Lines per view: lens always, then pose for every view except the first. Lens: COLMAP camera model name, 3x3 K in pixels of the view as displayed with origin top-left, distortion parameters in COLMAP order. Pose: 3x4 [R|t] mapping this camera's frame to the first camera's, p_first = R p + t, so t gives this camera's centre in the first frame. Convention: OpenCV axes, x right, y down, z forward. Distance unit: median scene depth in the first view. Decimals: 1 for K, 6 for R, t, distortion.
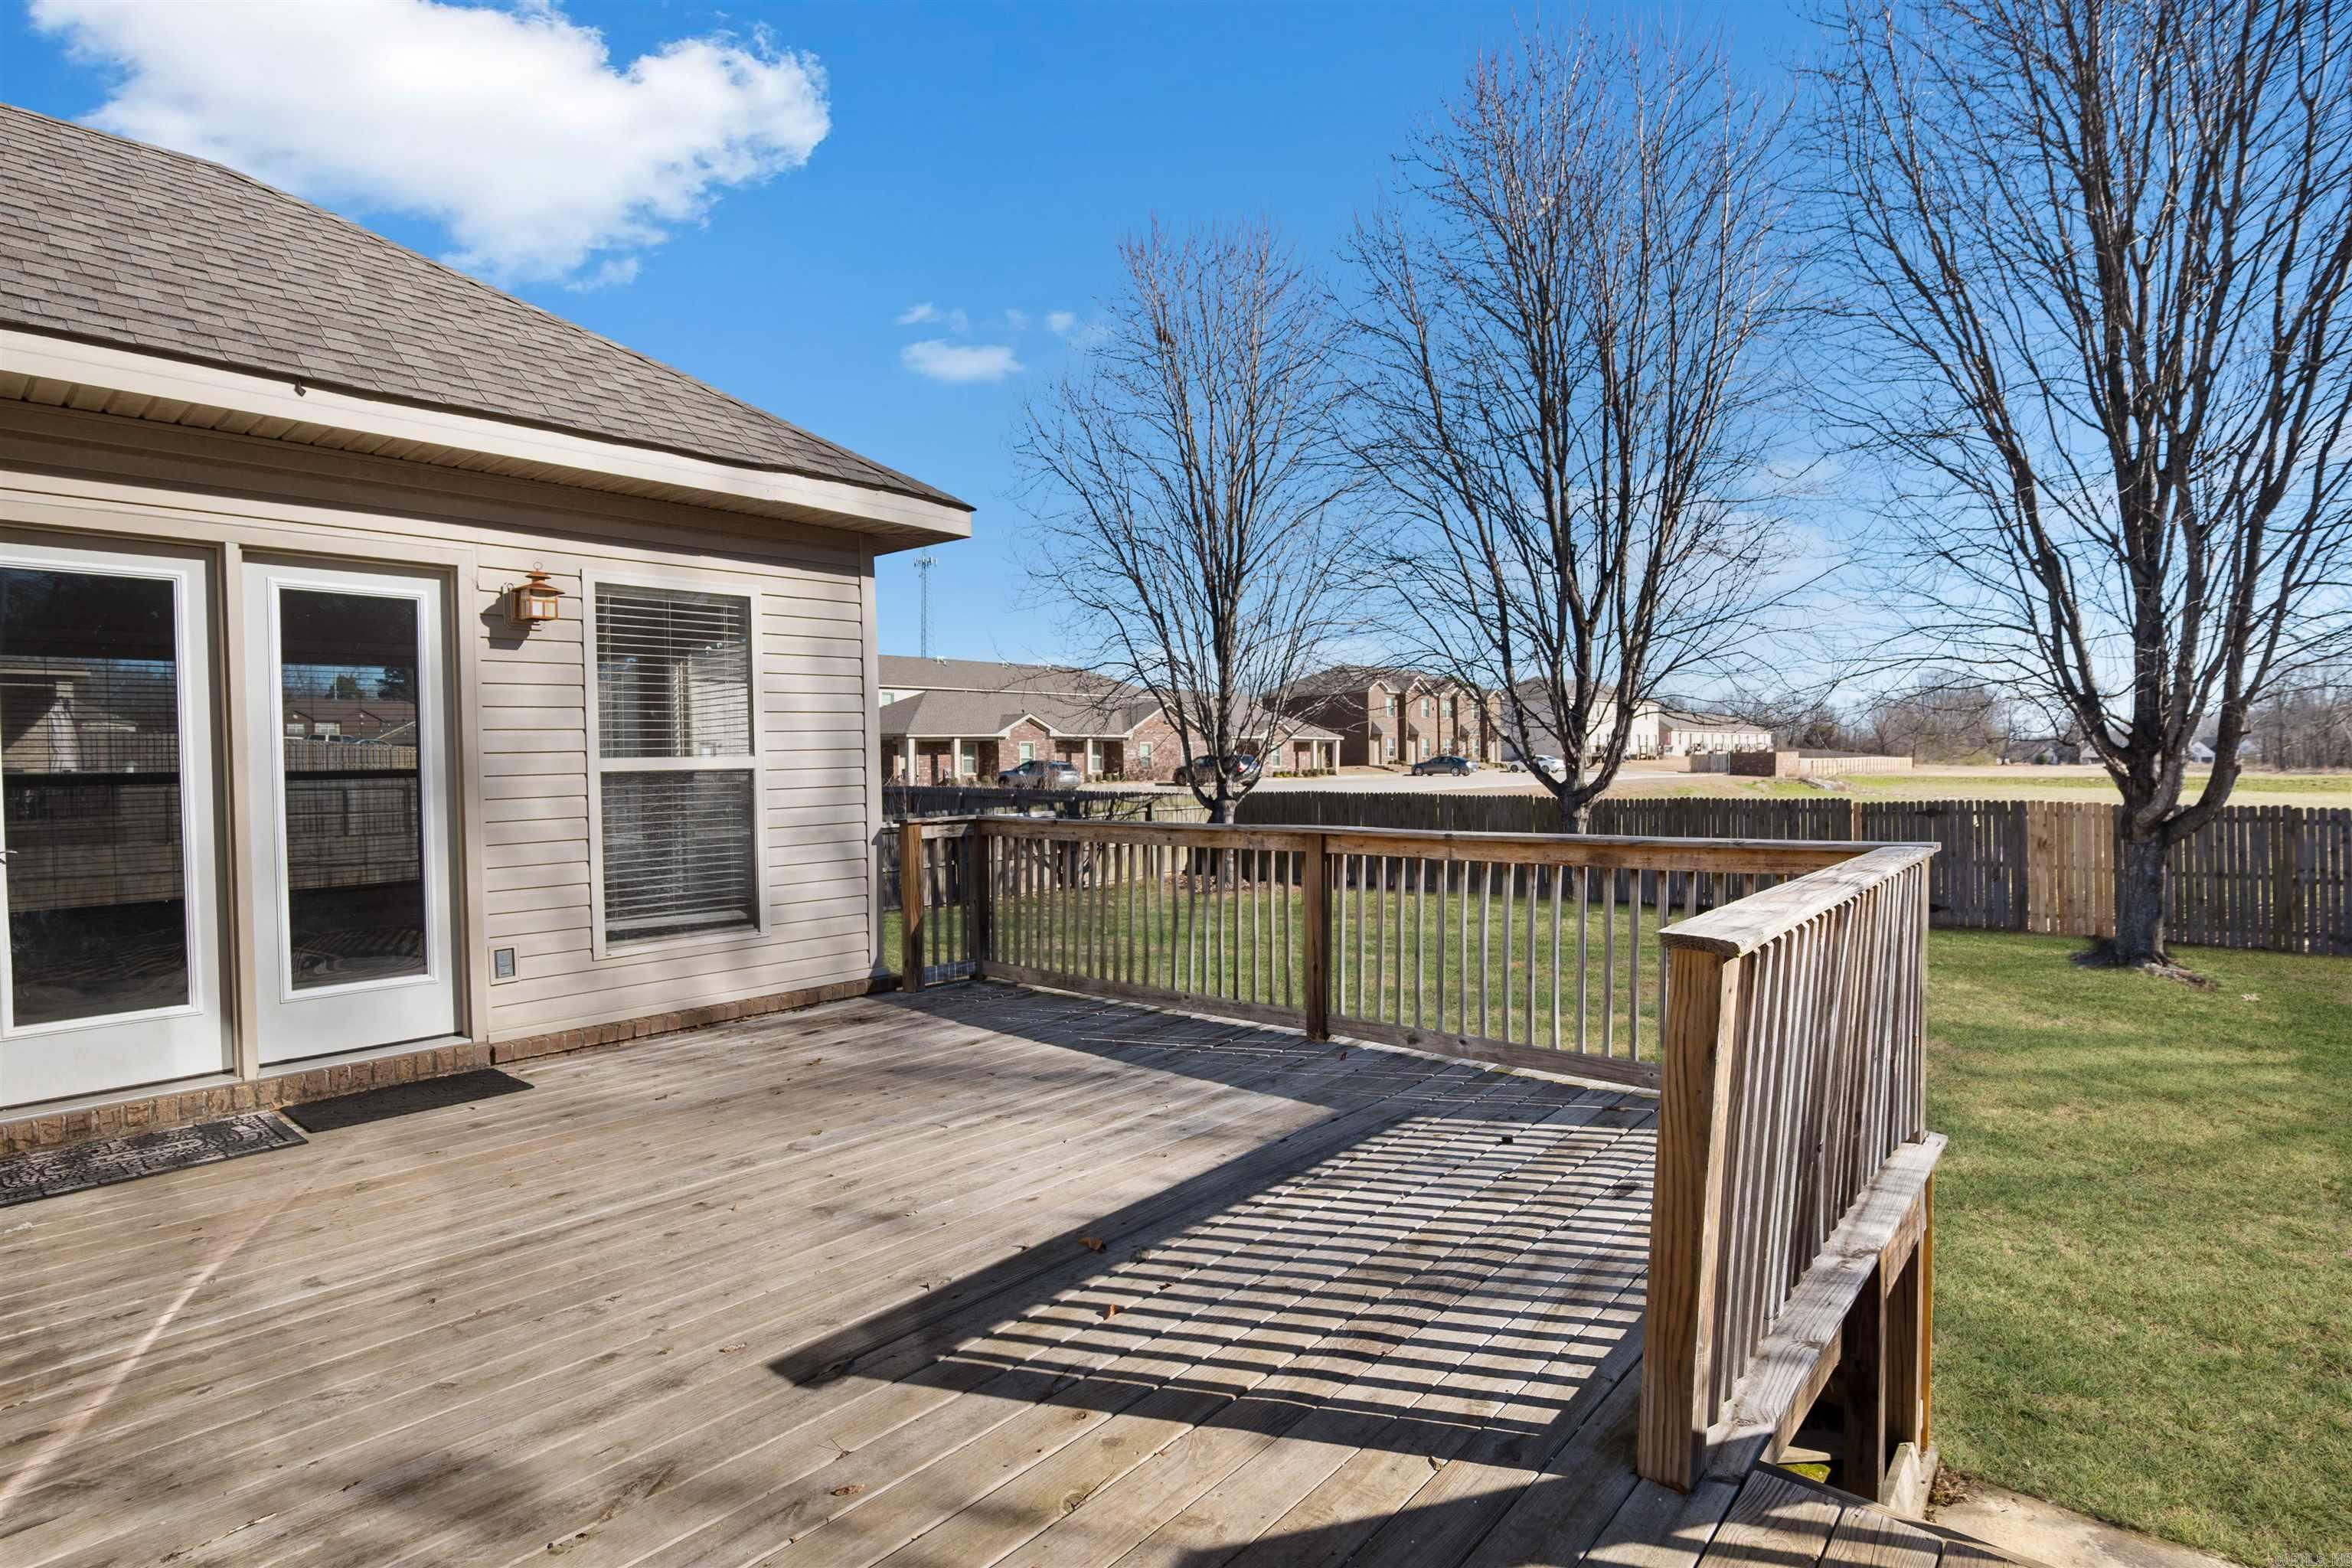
lens RADIAL K [[1125.5, 0, 1165.5], [0, 1125.5, 795.1], [0, 0, 1]] dist [-0.000380, -0.000197]
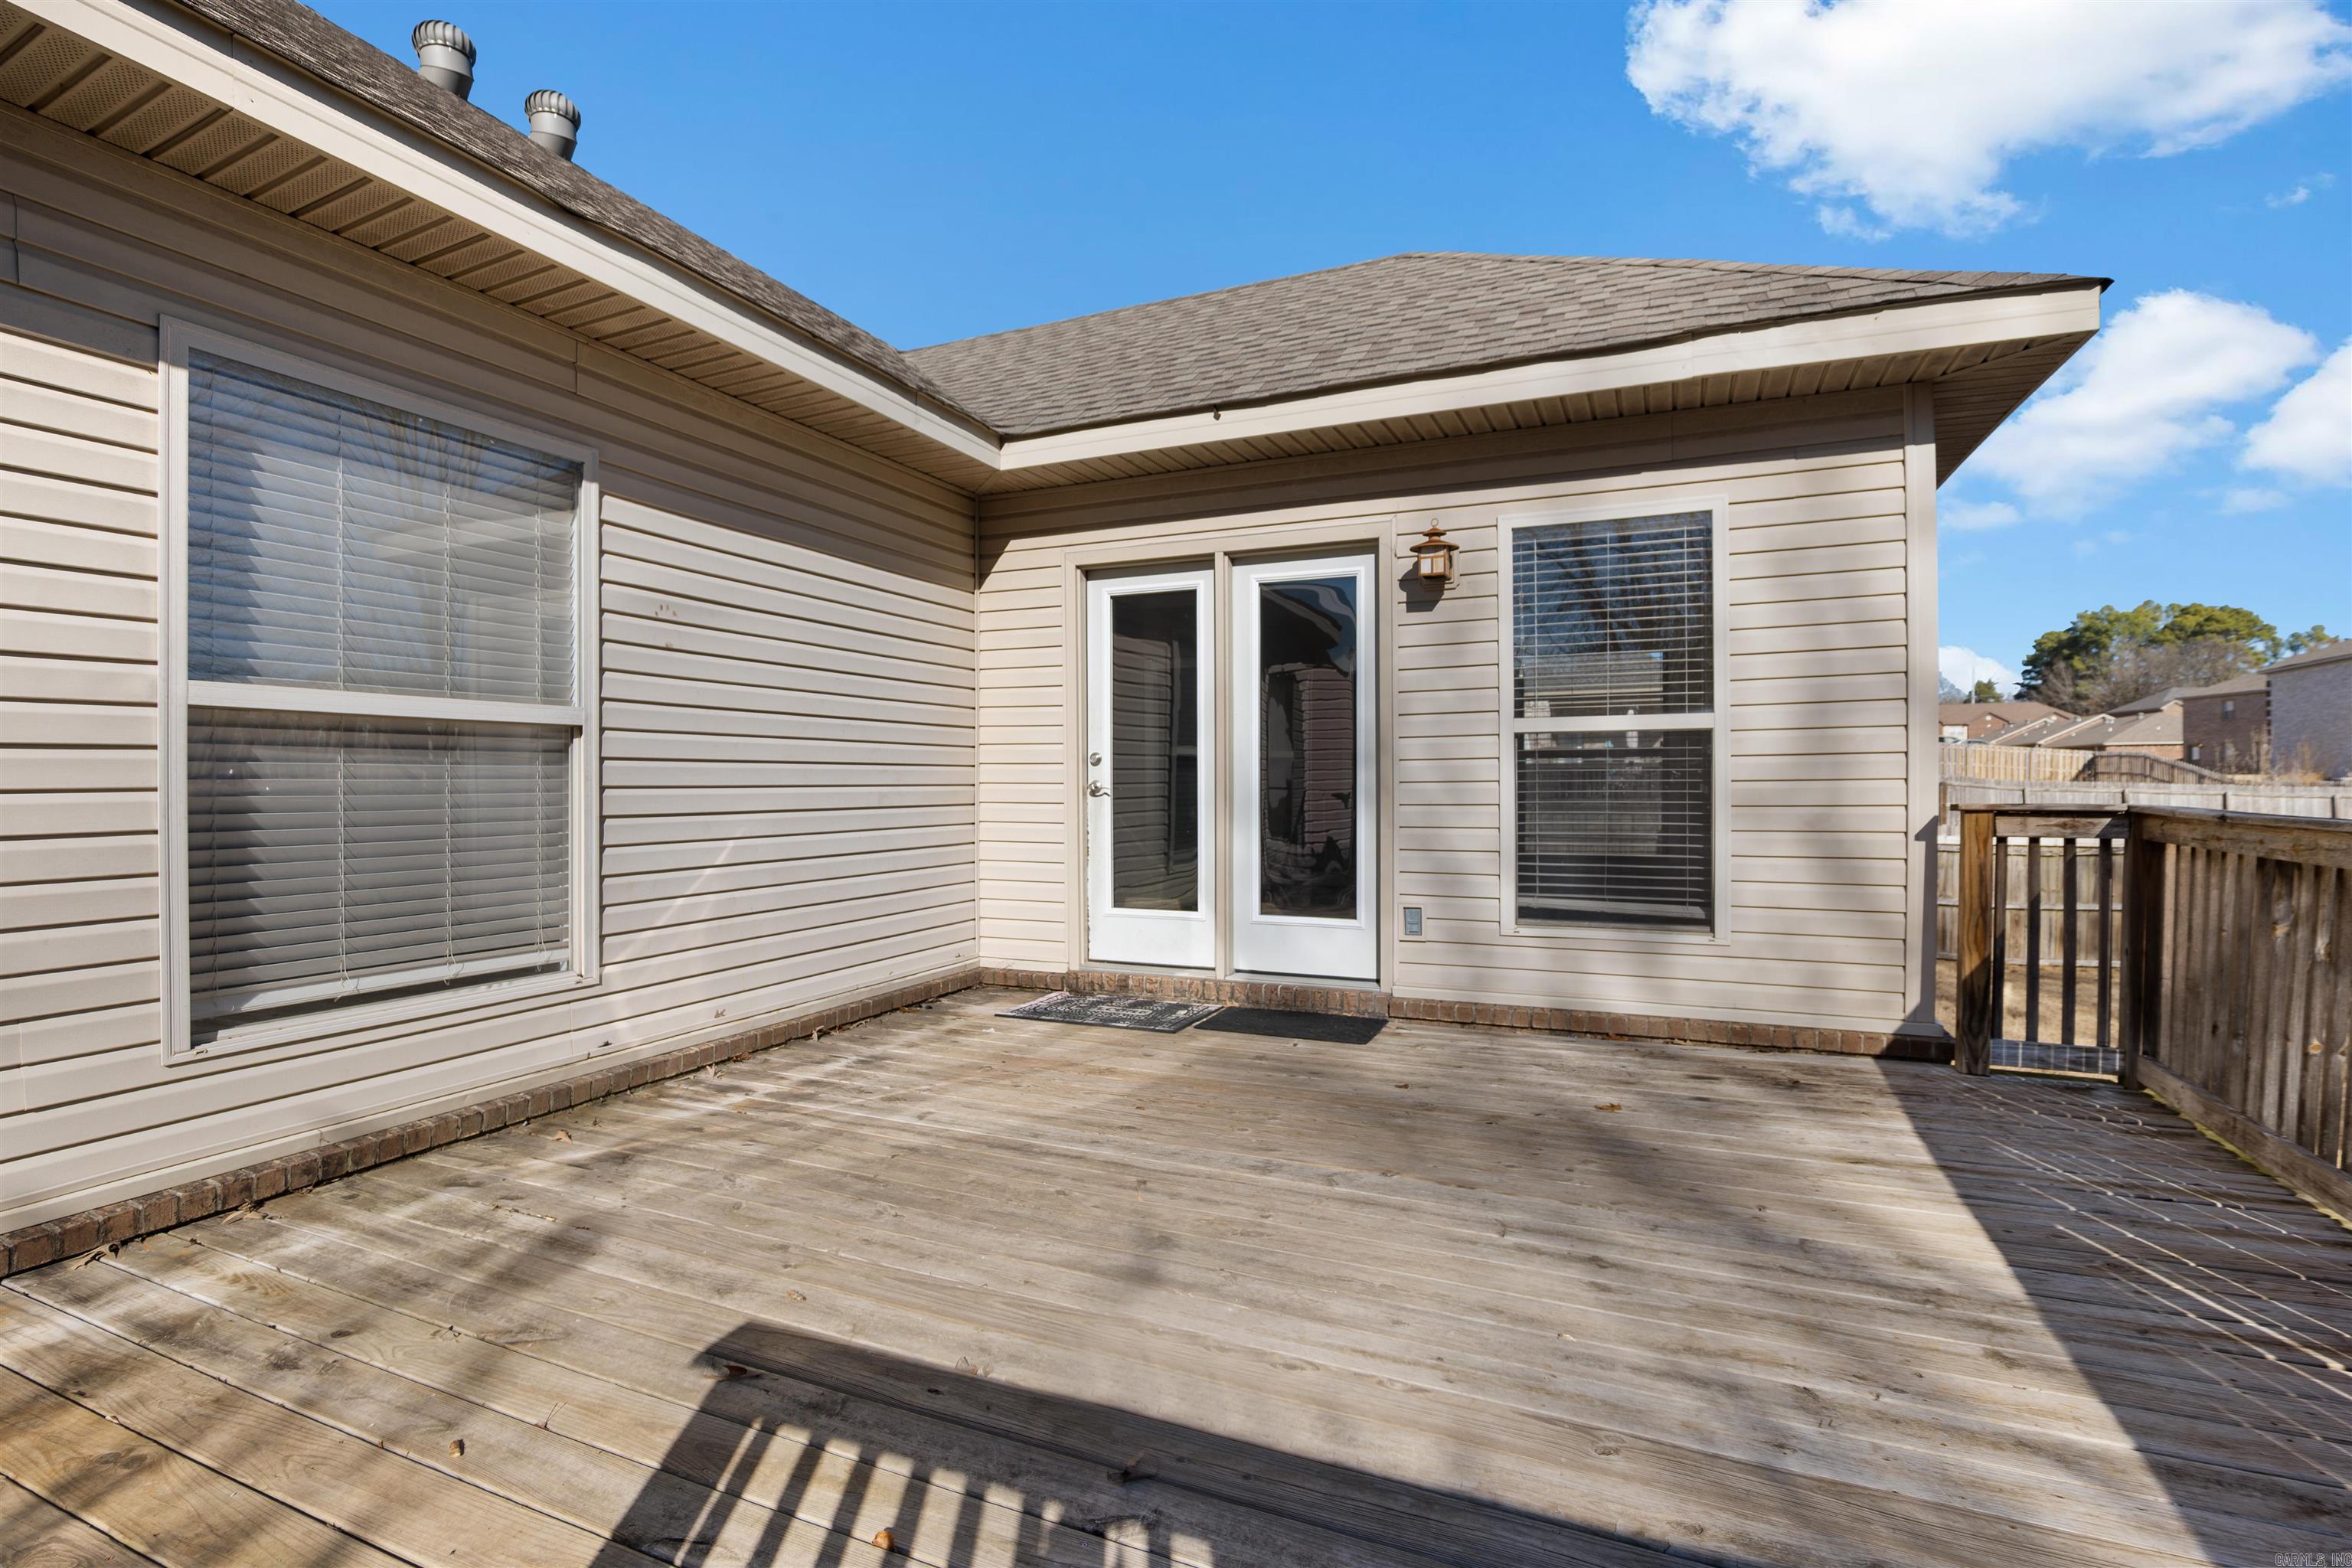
lens RADIAL K [[1074.2, 0, 1079.0], [0, 1074.2, 776.8], [0, 0, 1]] dist [-0.035941, 0.014791]
pose [[0.317463, 0.015183, -0.948149, 0.267522], [-0.028792, 0.999565, 0.006366, 0.024739], [0.947834, 0.025278, 0.317762, 0.476930]]
